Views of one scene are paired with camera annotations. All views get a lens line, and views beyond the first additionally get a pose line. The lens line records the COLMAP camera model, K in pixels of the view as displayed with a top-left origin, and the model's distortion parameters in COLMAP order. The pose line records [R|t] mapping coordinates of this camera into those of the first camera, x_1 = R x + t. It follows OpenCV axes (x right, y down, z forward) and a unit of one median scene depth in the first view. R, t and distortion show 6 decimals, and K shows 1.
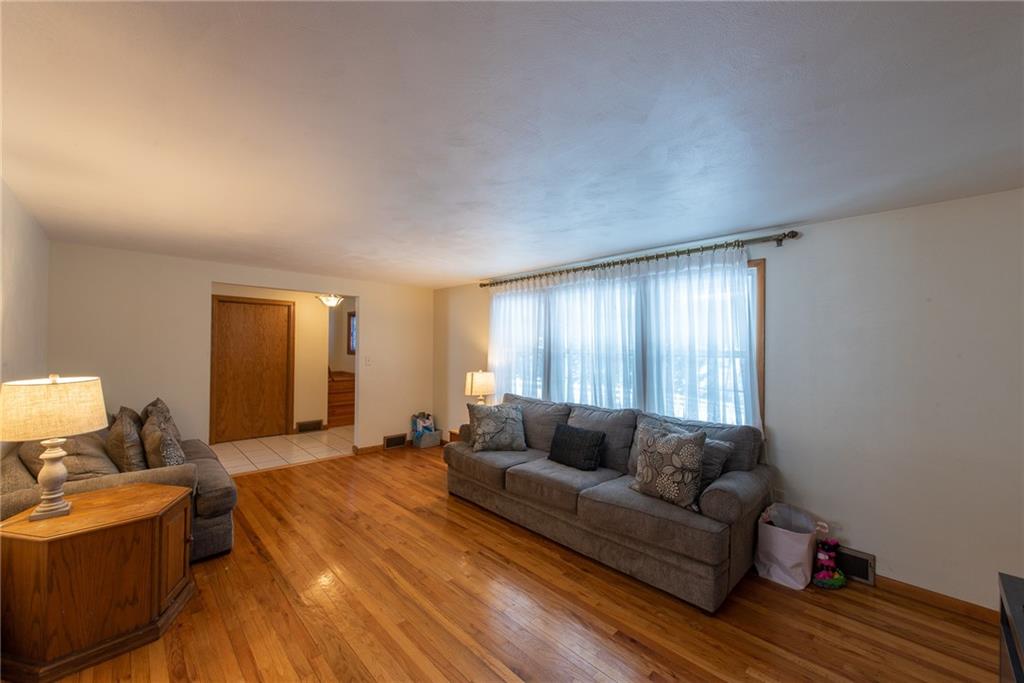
lens RADIAL K [[401.1, 0, 511.3], [0, 401.1, 340.4], [0, 0, 1]] dist [0.008885, -0.001888]
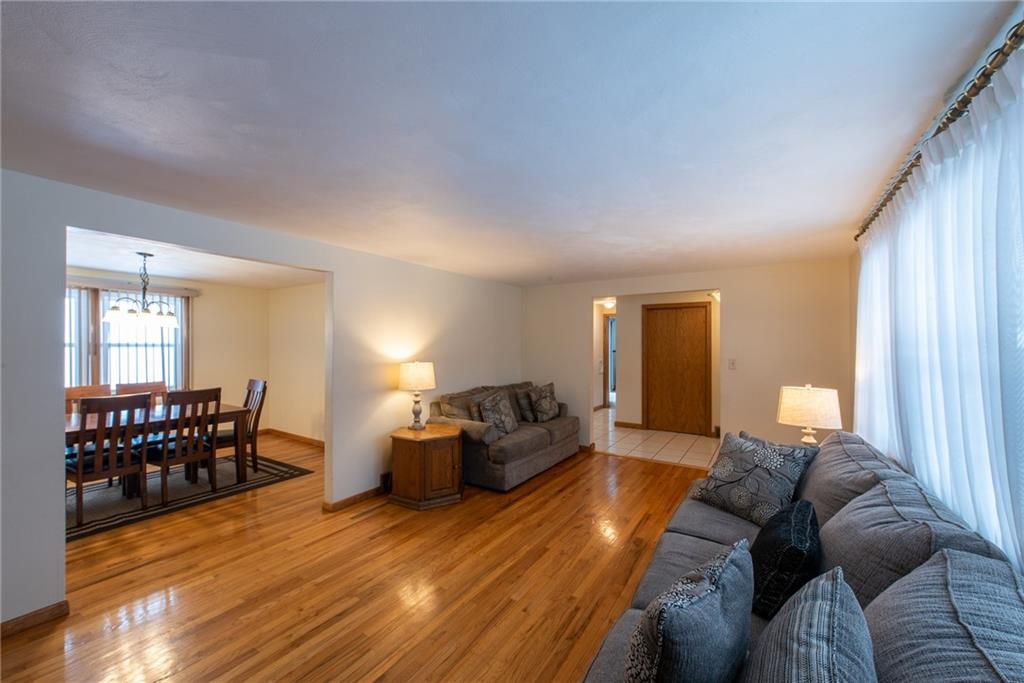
lens RADIAL K [[401.1, 0, 517.0], [0, 401.1, 341.2], [0, 0, 1]] dist [0.008885, -0.001888]
pose [[0.220814, -0.020809, -0.975094, 0.414531], [0.016634, 0.999707, -0.017567, 0.012706], [0.975174, -0.012341, 0.221096, 0.444603]]
